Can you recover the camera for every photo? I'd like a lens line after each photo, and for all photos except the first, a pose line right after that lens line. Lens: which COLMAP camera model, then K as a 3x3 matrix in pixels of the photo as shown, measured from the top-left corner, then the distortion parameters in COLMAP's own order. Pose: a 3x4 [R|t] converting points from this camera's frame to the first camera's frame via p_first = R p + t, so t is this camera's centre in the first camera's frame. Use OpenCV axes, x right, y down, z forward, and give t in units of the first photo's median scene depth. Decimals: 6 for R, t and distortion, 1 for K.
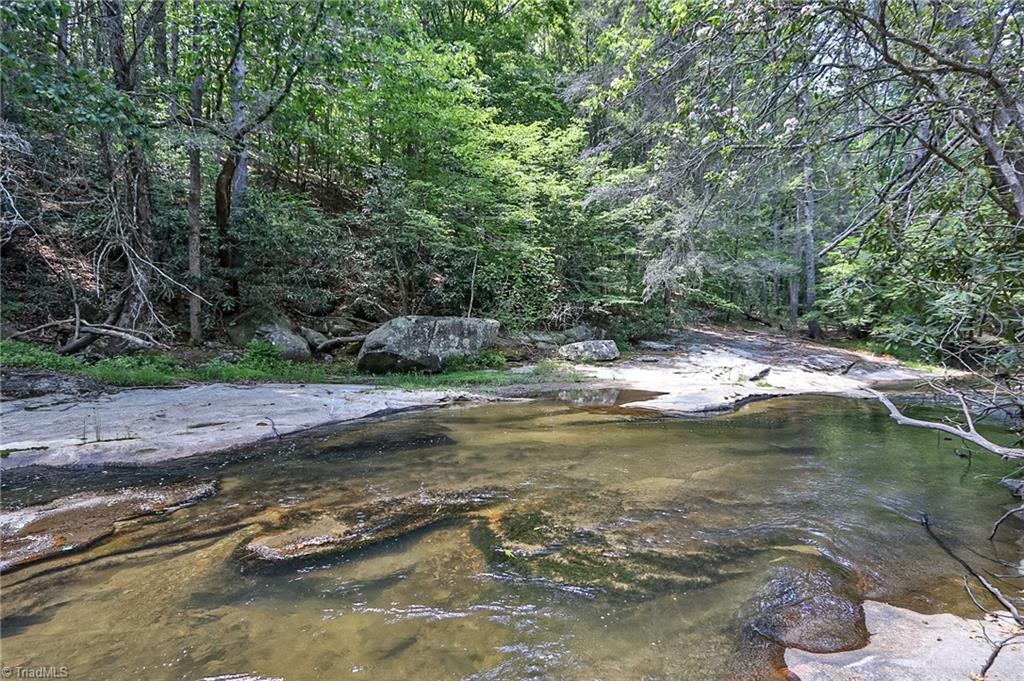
lens RADIAL K [[533.0, 0, 512.0], [0, 533.0, 340.5], [0, 0, 1]] dist [-0.000807, 0.000755]
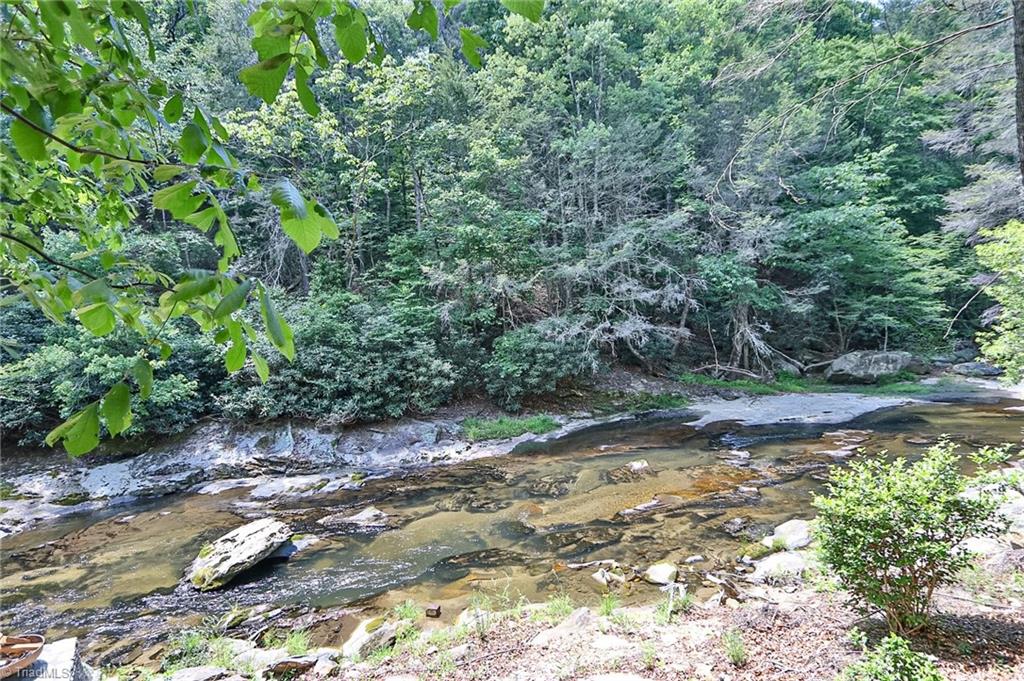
lens RADIAL K [[533.0, 0, 512.0], [0, 533.0, 340.5], [0, 0, 1]] dist [-0.000807, 0.000755]
pose [[0.855391, -0.022778, -0.517481, -0.249223], [0.051951, 0.997768, 0.041955, -0.229403], [0.515370, -0.062772, 0.854666, -1.222735]]
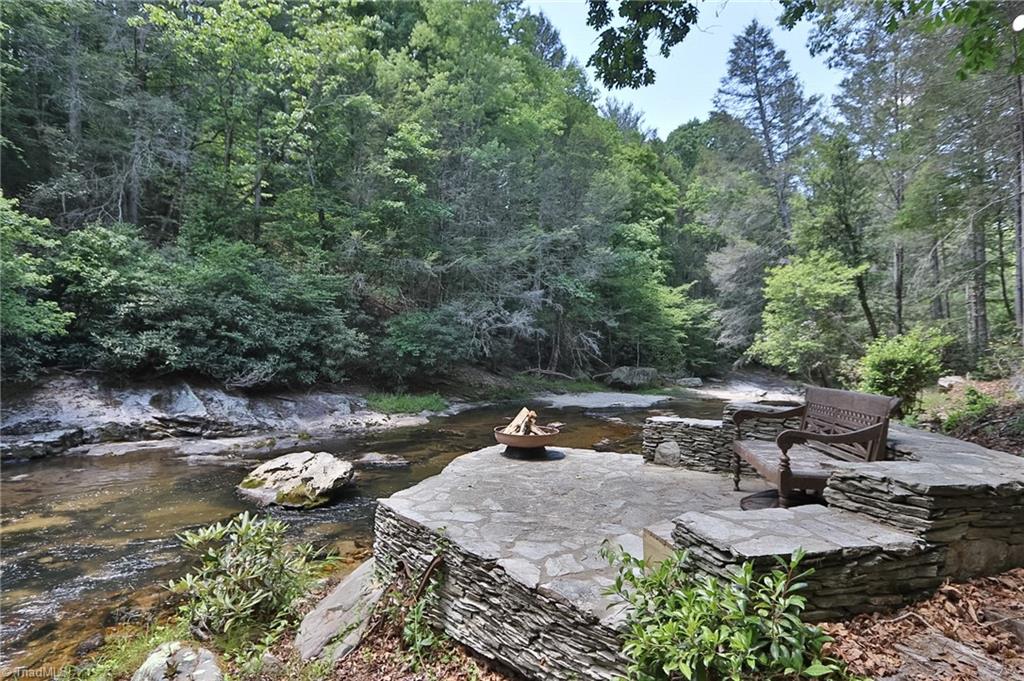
lens RADIAL K [[533.0, 0, 512.0], [0, 533.0, 340.5], [0, 0, 1]] dist [-0.000807, 0.000755]
pose [[0.999477, 0.030320, 0.011238, -0.740514], [-0.029956, 0.999064, -0.031200, -0.074414], [-0.012174, 0.030847, 0.999450, -1.475032]]
